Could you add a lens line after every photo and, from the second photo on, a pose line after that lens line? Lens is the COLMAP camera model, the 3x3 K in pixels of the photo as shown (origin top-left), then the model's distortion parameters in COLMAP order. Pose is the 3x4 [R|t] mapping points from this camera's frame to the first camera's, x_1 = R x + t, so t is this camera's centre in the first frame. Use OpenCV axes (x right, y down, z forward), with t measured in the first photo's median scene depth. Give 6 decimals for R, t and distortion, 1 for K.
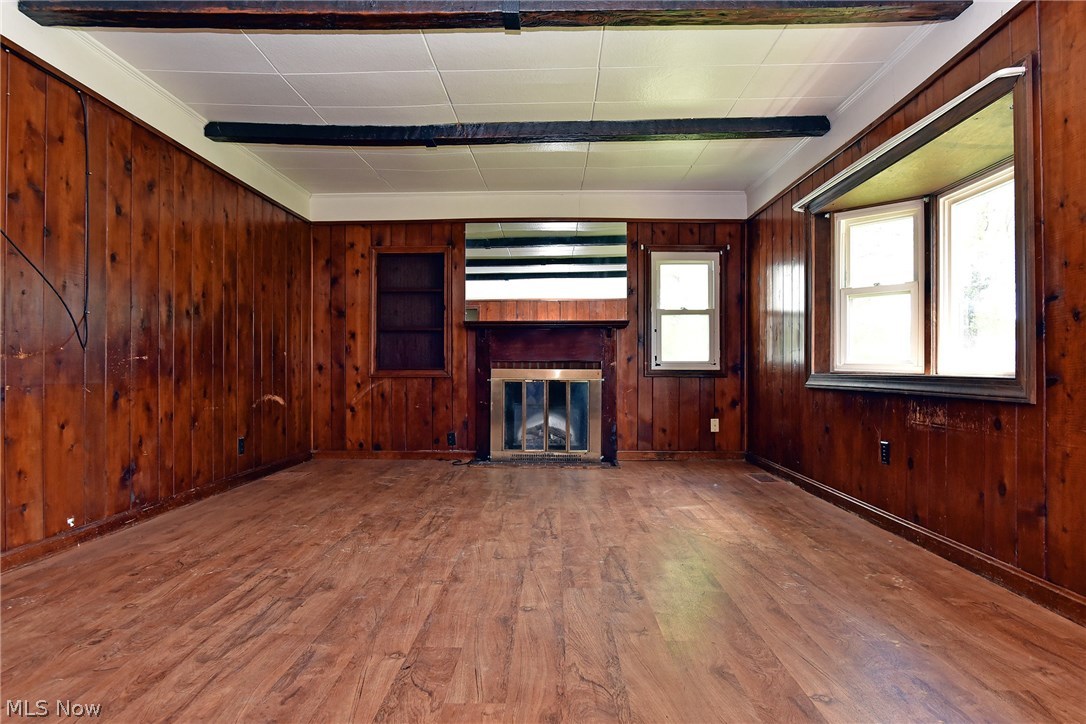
lens RADIAL K [[626.2, 0, 541.6], [0, 626.2, 366.0], [0, 0, 1]] dist [-0.039818, 0.015370]
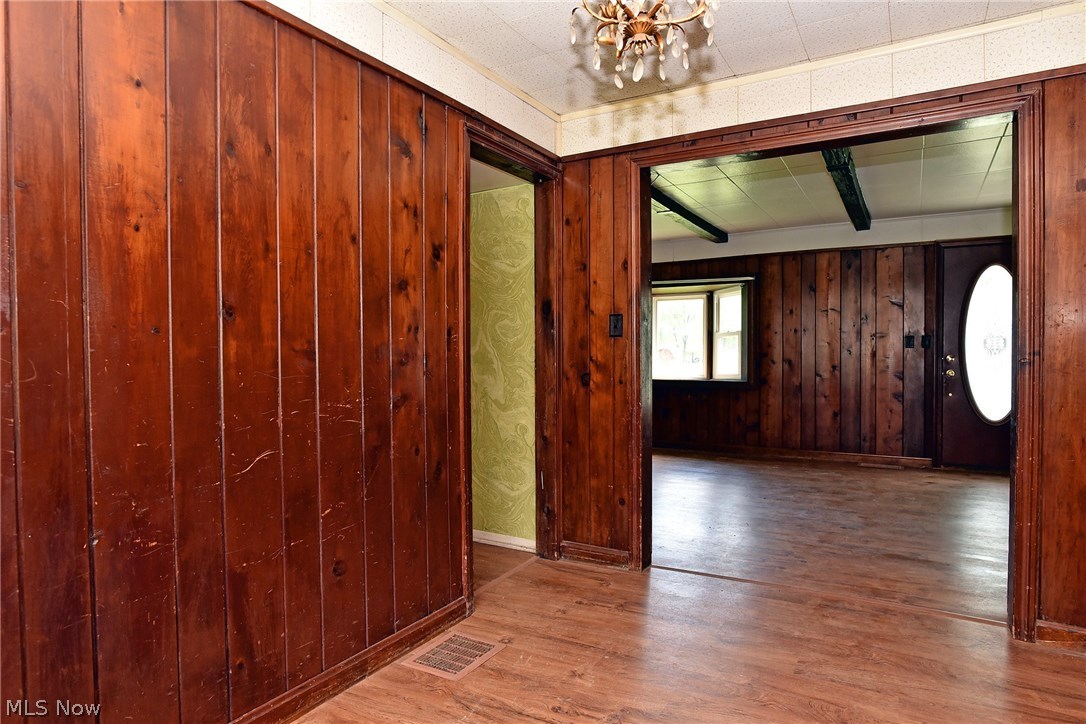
lens RADIAL K [[626.2, 0, 547.5], [0, 626.2, 359.9], [0, 0, 1]] dist [-0.039818, 0.015370]
pose [[0.486285, -0.003786, 0.873792, -1.878488], [-0.005762, 0.999955, 0.007540, -0.081700], [-0.873781, -0.008702, 0.486241, 0.316310]]
